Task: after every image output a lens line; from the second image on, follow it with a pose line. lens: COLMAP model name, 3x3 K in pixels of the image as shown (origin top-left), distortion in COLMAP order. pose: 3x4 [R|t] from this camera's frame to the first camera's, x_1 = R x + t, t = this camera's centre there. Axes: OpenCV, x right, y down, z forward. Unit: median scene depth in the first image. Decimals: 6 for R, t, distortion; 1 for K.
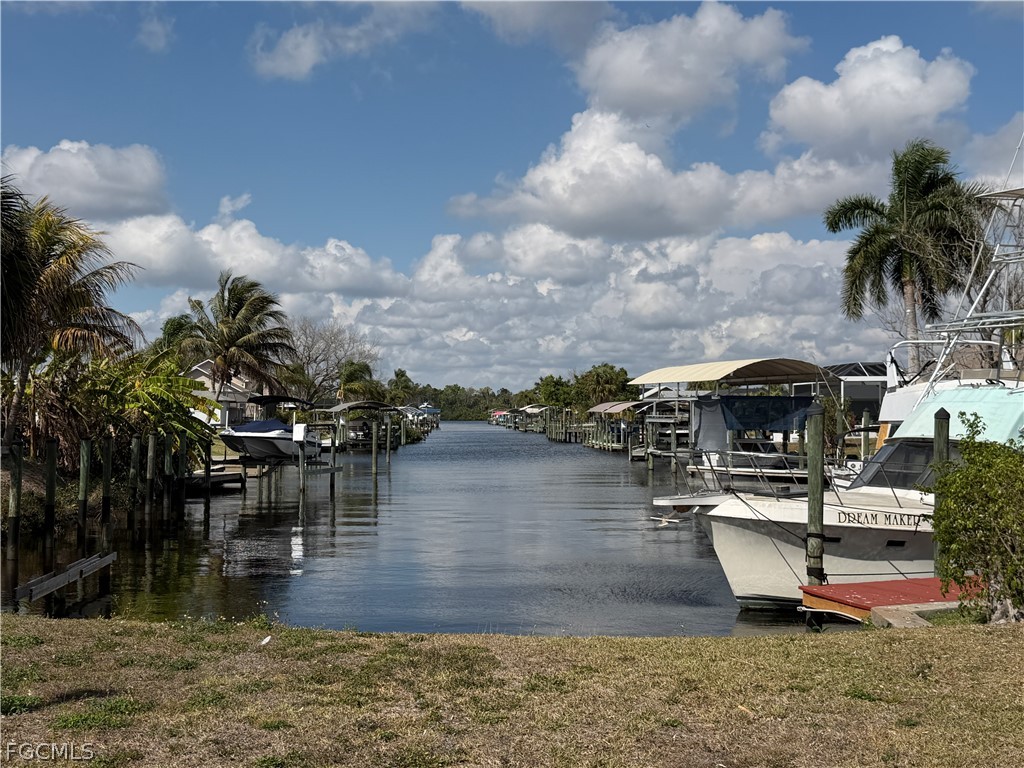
lens RADIAL K [[1304.9, 0, 511.6], [0, 1304.9, 384.2], [0, 0, 1]] dist [0.189830, 0.000000]
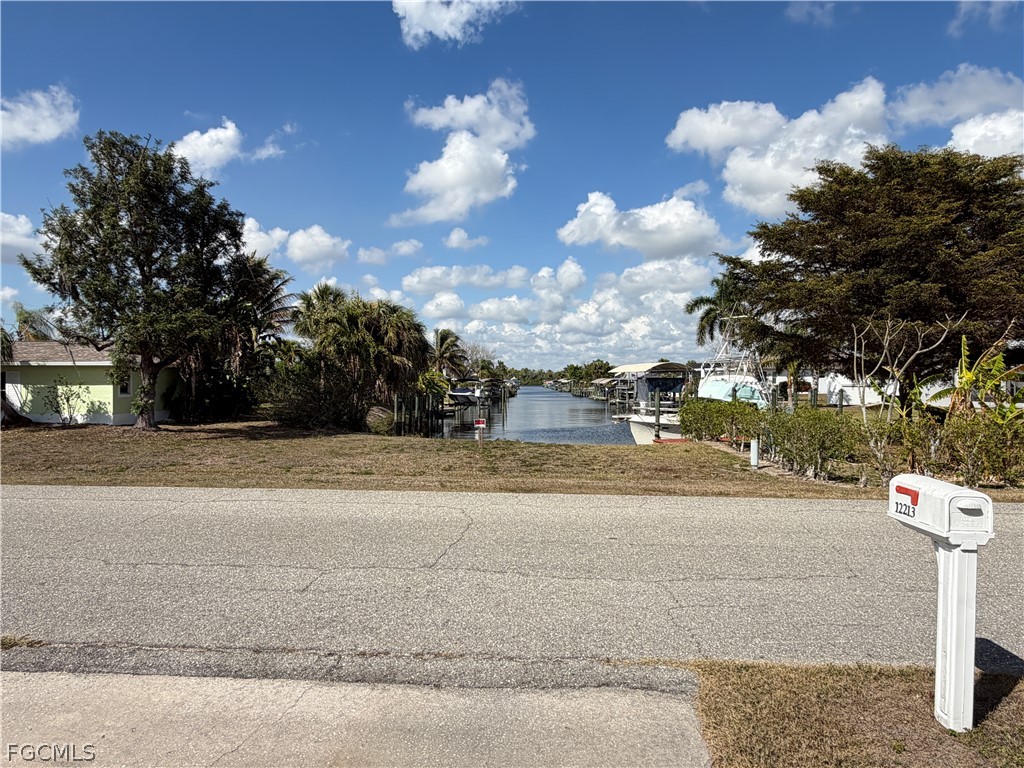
lens RADIAL K [[661.0, 0, 511.1], [0, 661.0, 384.8], [0, 0, 1]] dist [-0.001918, -0.000083]
pose [[0.998166, 0.001058, -0.060529, -0.013301], [0.000648, 0.999603, 0.028158, -0.010921], [0.060535, -0.028145, 0.997769, -0.194823]]
